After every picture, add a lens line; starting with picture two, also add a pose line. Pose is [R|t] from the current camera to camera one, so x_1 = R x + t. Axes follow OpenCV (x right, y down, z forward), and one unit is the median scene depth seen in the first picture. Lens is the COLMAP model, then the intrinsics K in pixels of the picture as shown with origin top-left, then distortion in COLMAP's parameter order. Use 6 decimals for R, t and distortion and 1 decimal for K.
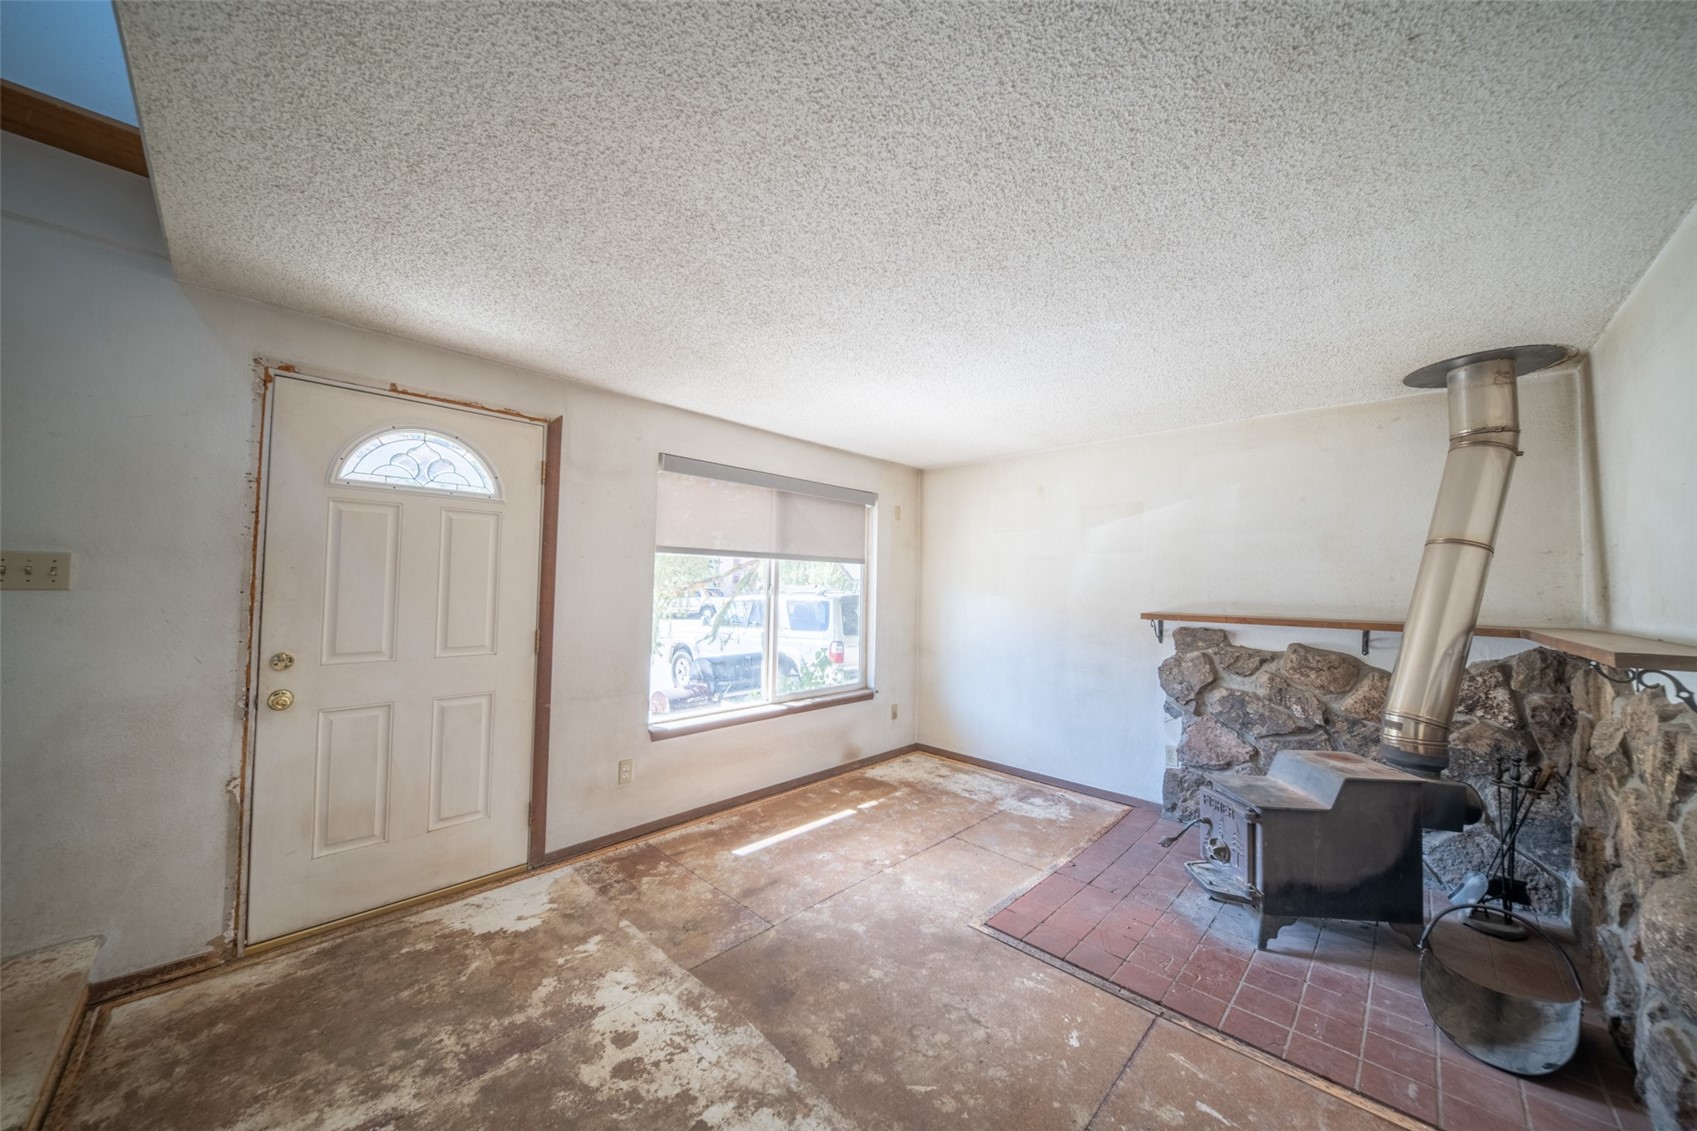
lens RADIAL K [[589.5, 0, 848.5], [0, 589.5, 565.5], [0, 0, 1]] dist [0.014120, -0.011947]
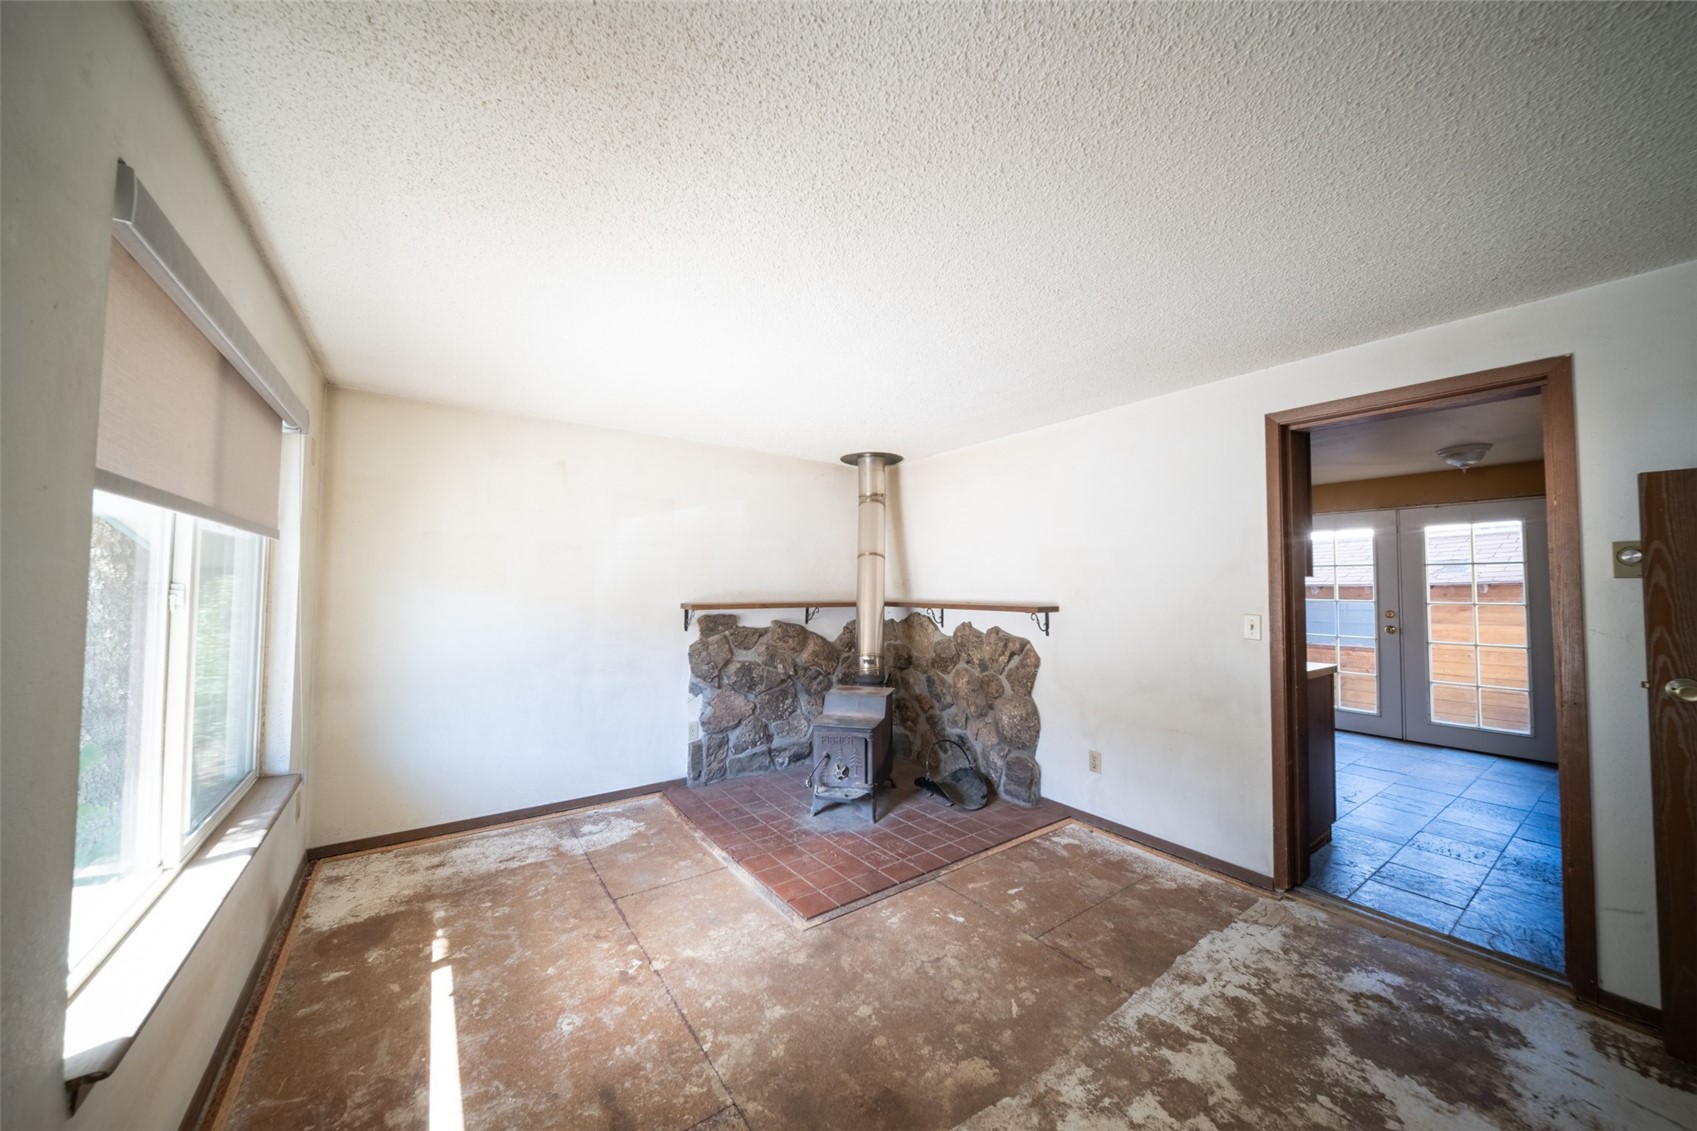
lens RADIAL K [[589.5, 0, 848.5], [0, 589.5, 565.5], [0, 0, 1]] dist [0.014120, -0.011947]
pose [[0.178649, 0.014955, 0.983799, -0.563326], [-0.033979, 0.999382, -0.009022, 0.009442], [-0.983326, -0.031817, 0.179047, 0.576501]]
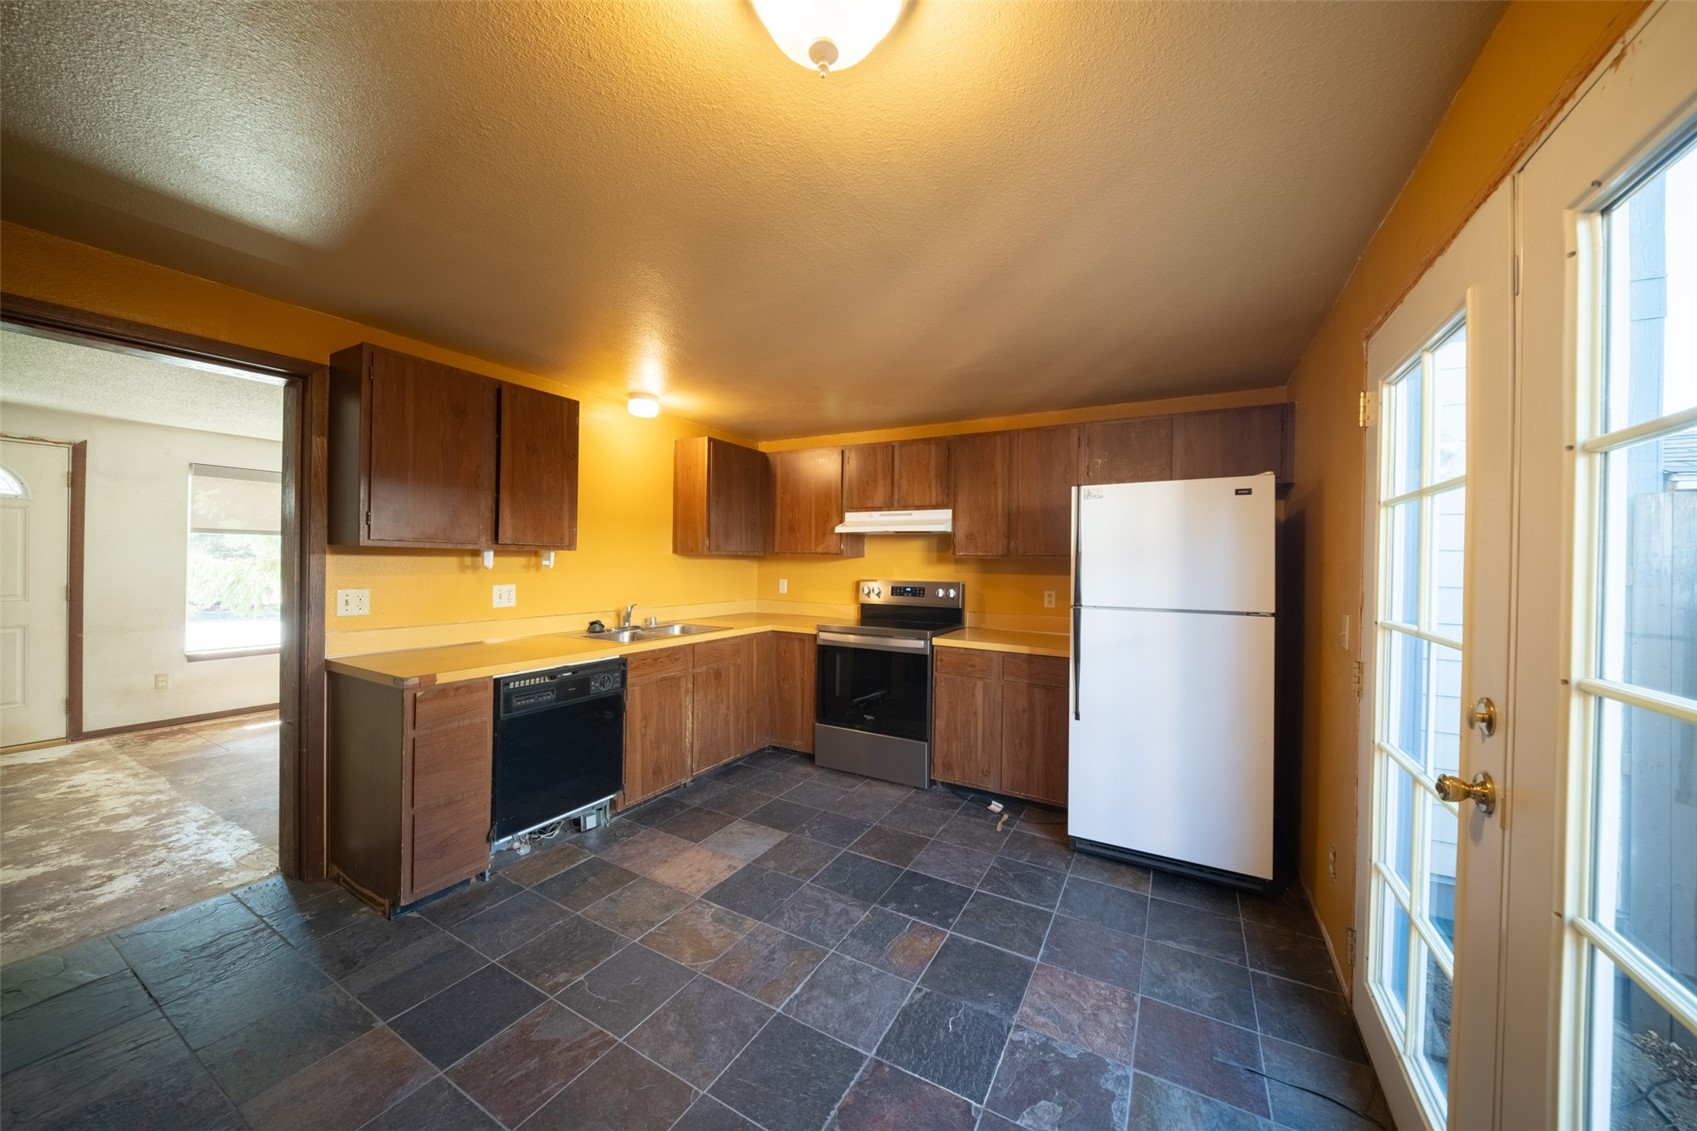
lens RADIAL K [[591.9, 0, 848.5], [0, 591.9, 565.5], [0, 0, 1]] dist [0.006167, -0.004285]
pose [[0.967854, -0.004704, 0.251469, 0.889060], [-0.006500, 0.999023, 0.043703, -0.016437], [-0.251429, -0.043933, 0.966878, -0.827363]]
